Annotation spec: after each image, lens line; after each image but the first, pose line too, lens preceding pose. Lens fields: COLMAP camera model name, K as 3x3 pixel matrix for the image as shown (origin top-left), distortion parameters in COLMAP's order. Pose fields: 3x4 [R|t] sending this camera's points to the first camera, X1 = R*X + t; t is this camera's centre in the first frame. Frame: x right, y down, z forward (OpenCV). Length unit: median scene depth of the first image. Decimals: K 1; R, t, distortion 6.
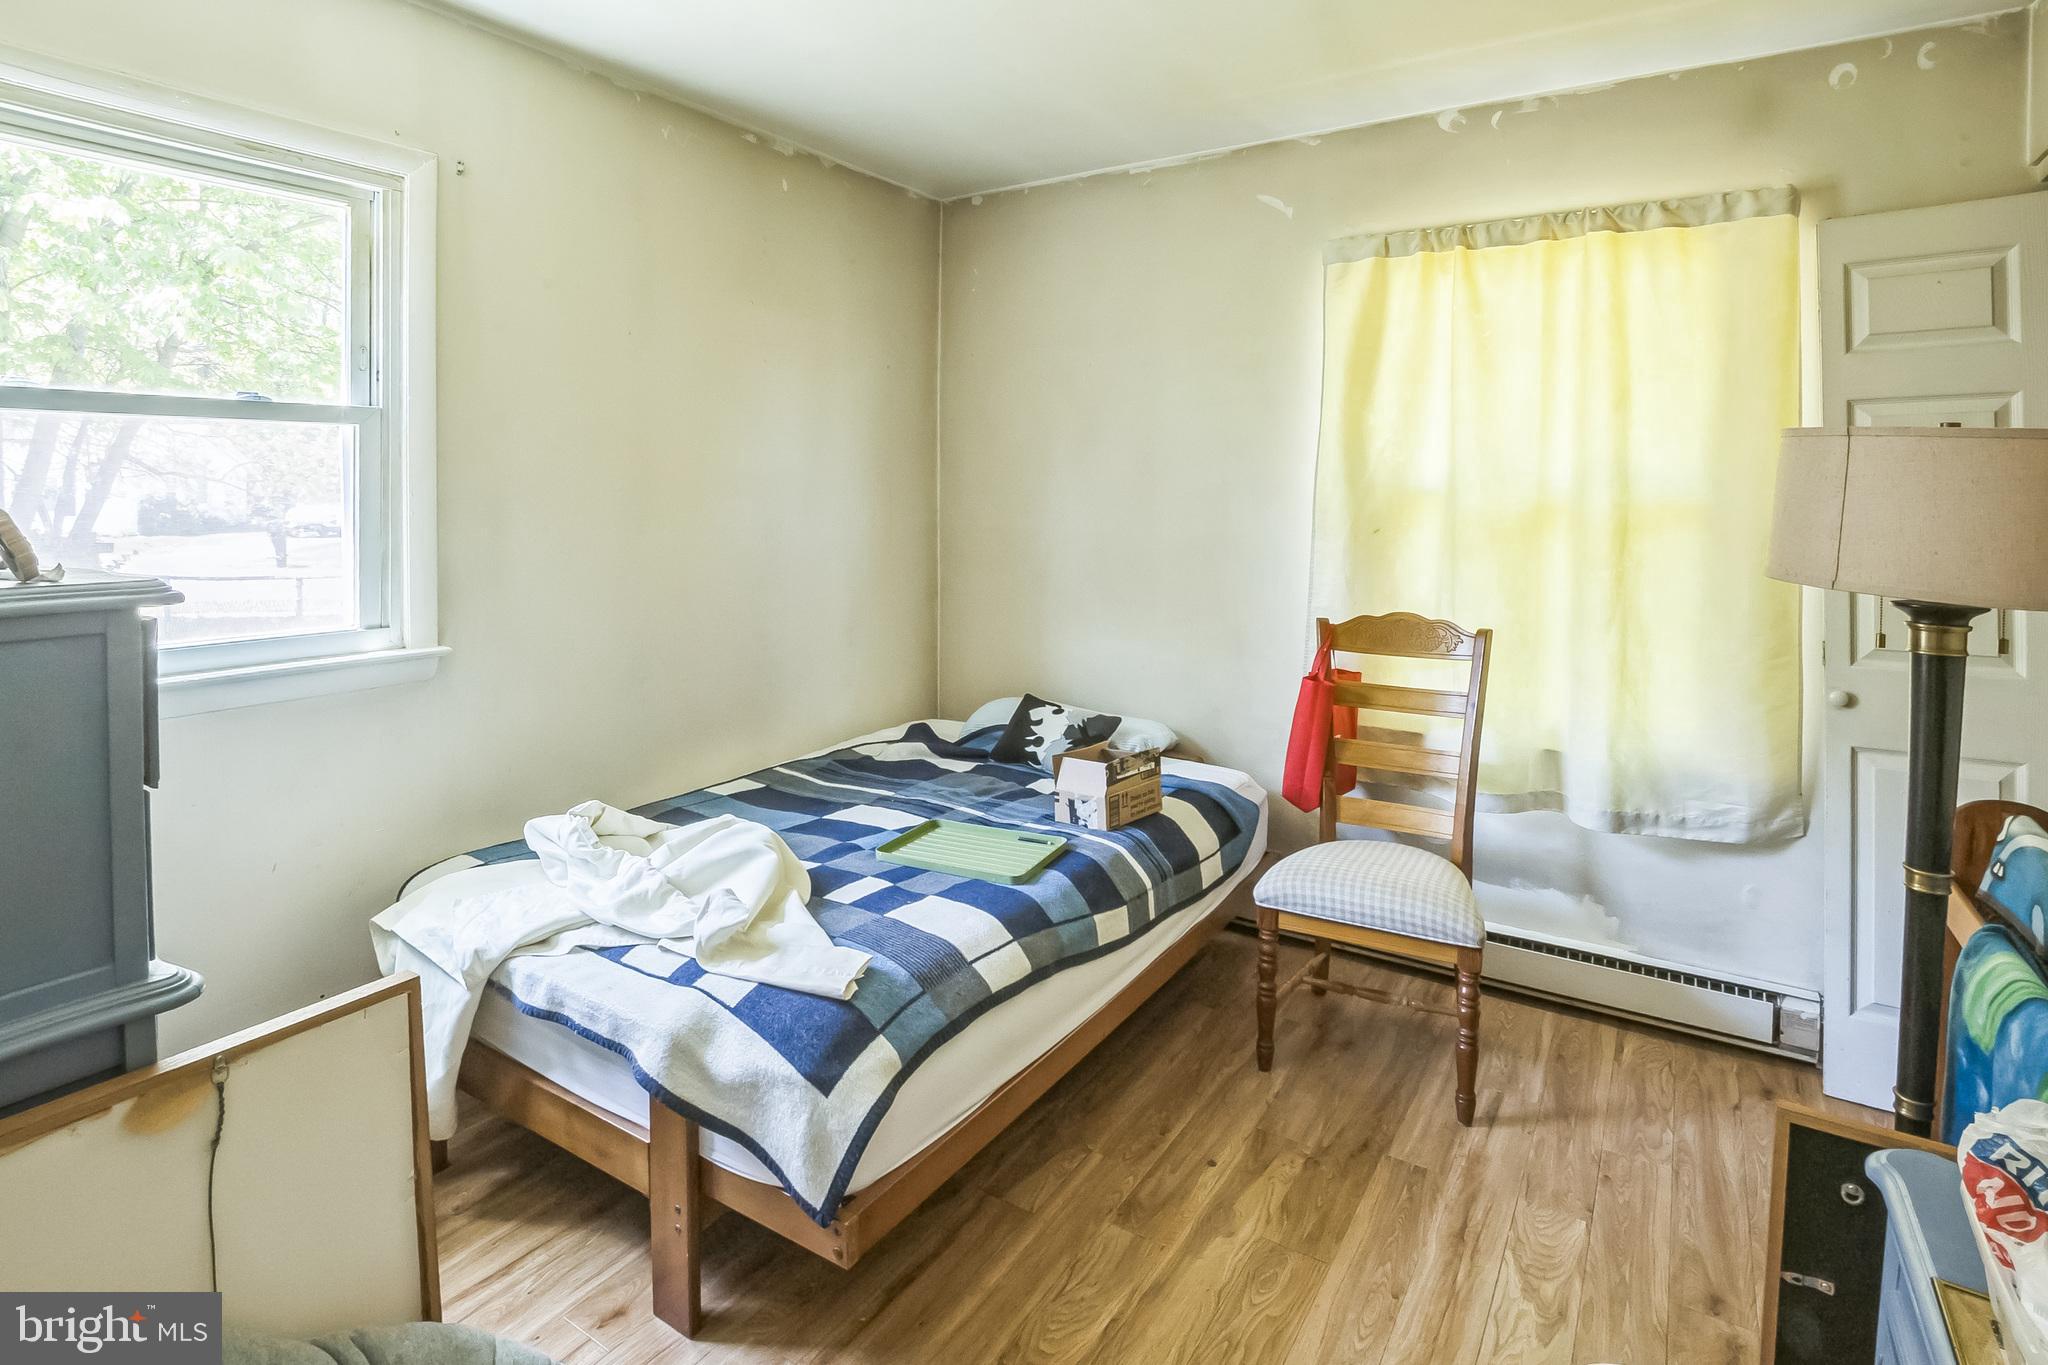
lens RADIAL K [[1014.5, 0, 1023.4], [0, 1014.5, 718.3], [0, 0, 1]] dist [-0.025874, 0.000462]
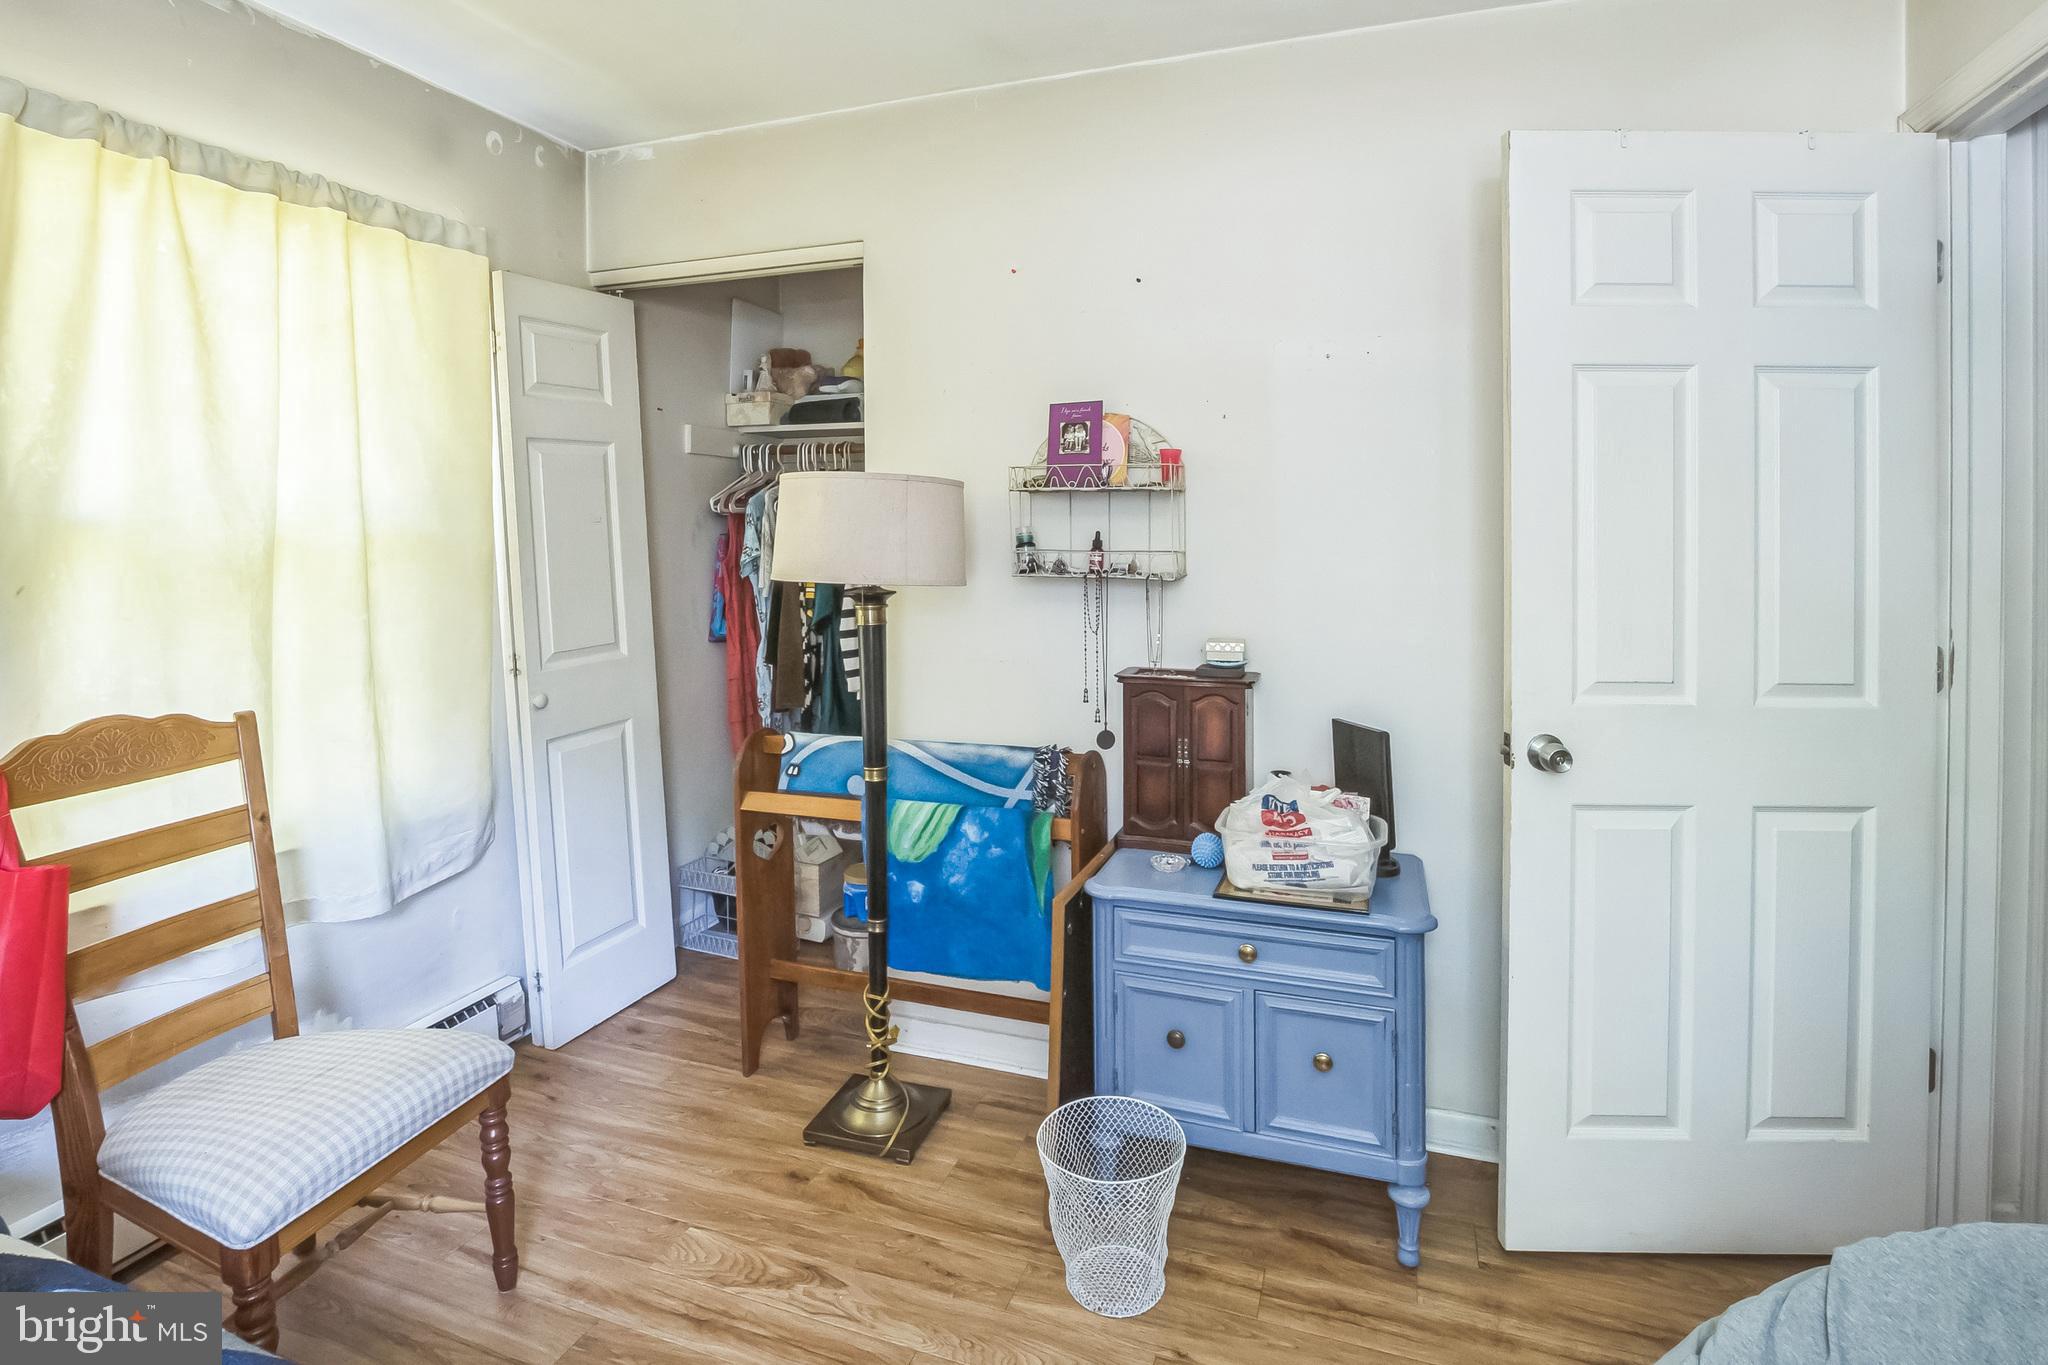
lens RADIAL K [[1006.2, 0, 1024.0], [0, 1006.2, 682.5], [0, 0, 1]] dist [-0.029366, 0.012136]
pose [[-0.223389, -0.151679, 0.962856, -0.425367], [0.217666, 0.955111, 0.200959, -0.164347], [-0.950115, 0.254473, -0.180346, 0.747773]]
